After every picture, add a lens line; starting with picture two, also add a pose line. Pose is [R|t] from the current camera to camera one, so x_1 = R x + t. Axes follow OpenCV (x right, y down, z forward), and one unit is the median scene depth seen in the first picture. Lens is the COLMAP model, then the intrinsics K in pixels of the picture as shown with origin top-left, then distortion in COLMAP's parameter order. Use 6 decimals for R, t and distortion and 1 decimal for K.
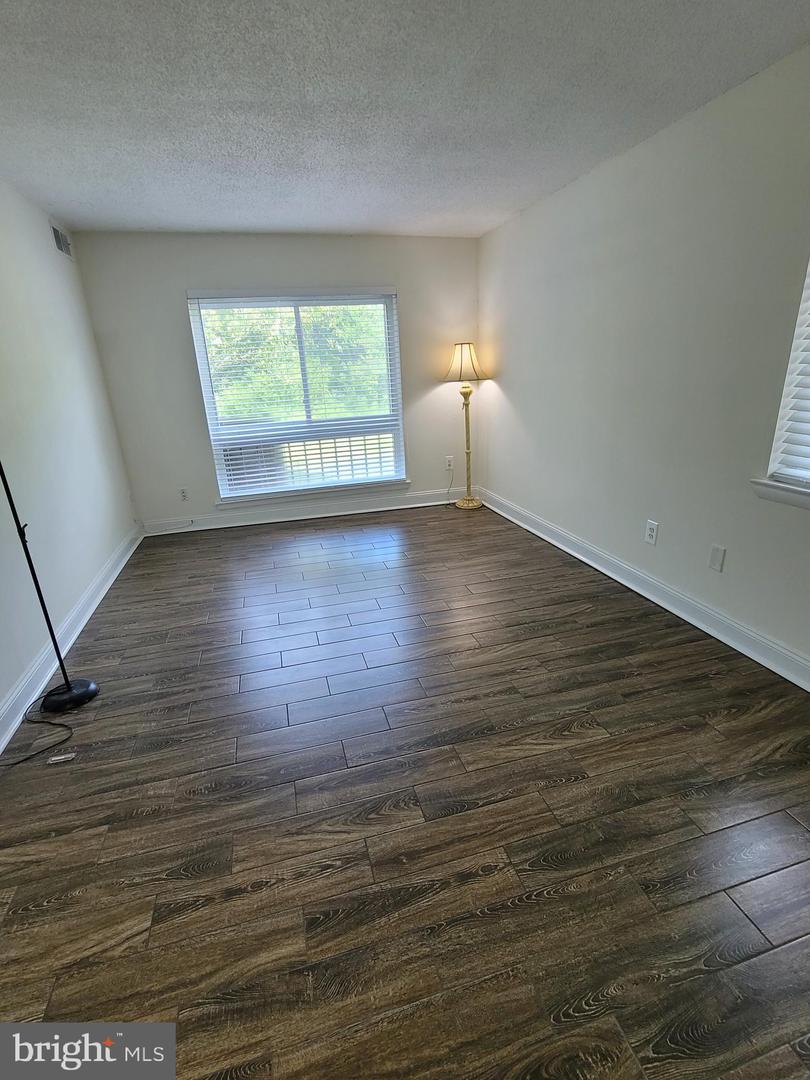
lens RADIAL K [[511.3, 0, 407.0], [0, 511.3, 535.9], [0, 0, 1]] dist [-0.006577, 0.001264]
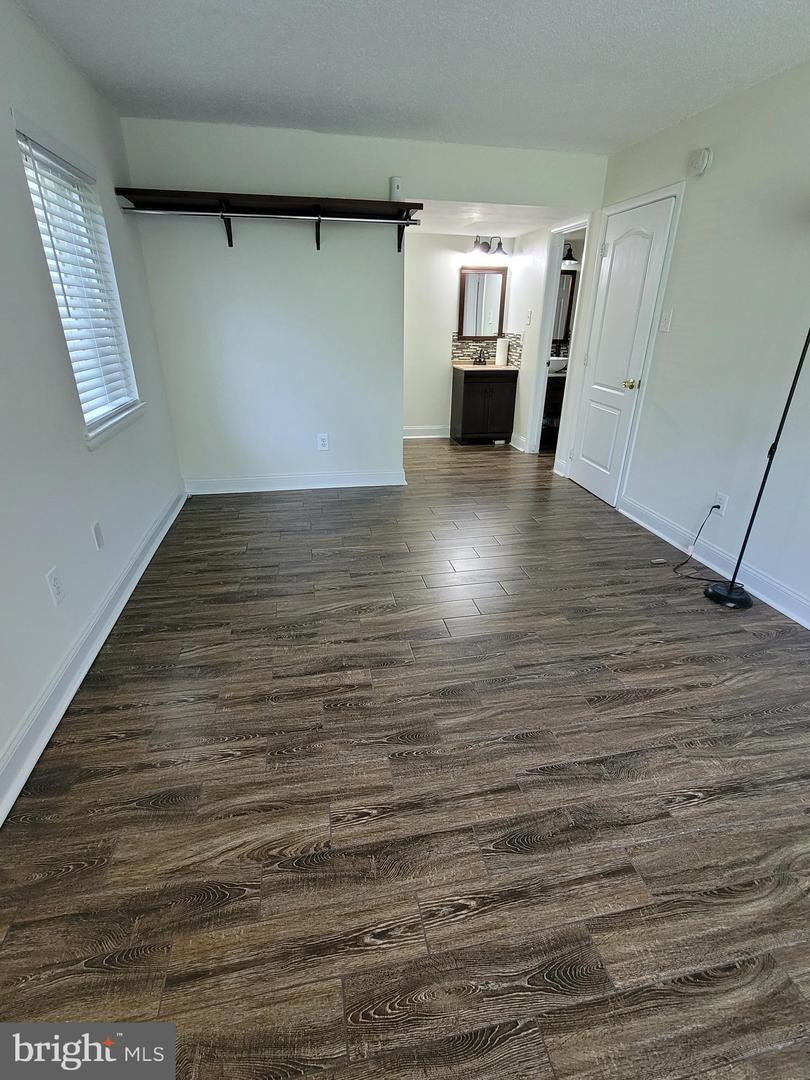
lens RADIAL K [[511.3, 0, 411.3], [0, 511.3, 542.5], [0, 0, 1]] dist [-0.006577, 0.001264]
pose [[-0.997276, -0.002532, 0.073719, -0.029665], [0.048343, 0.732404, 0.679151, -0.613232], [-0.055712, 0.680865, -0.730287, 1.859071]]
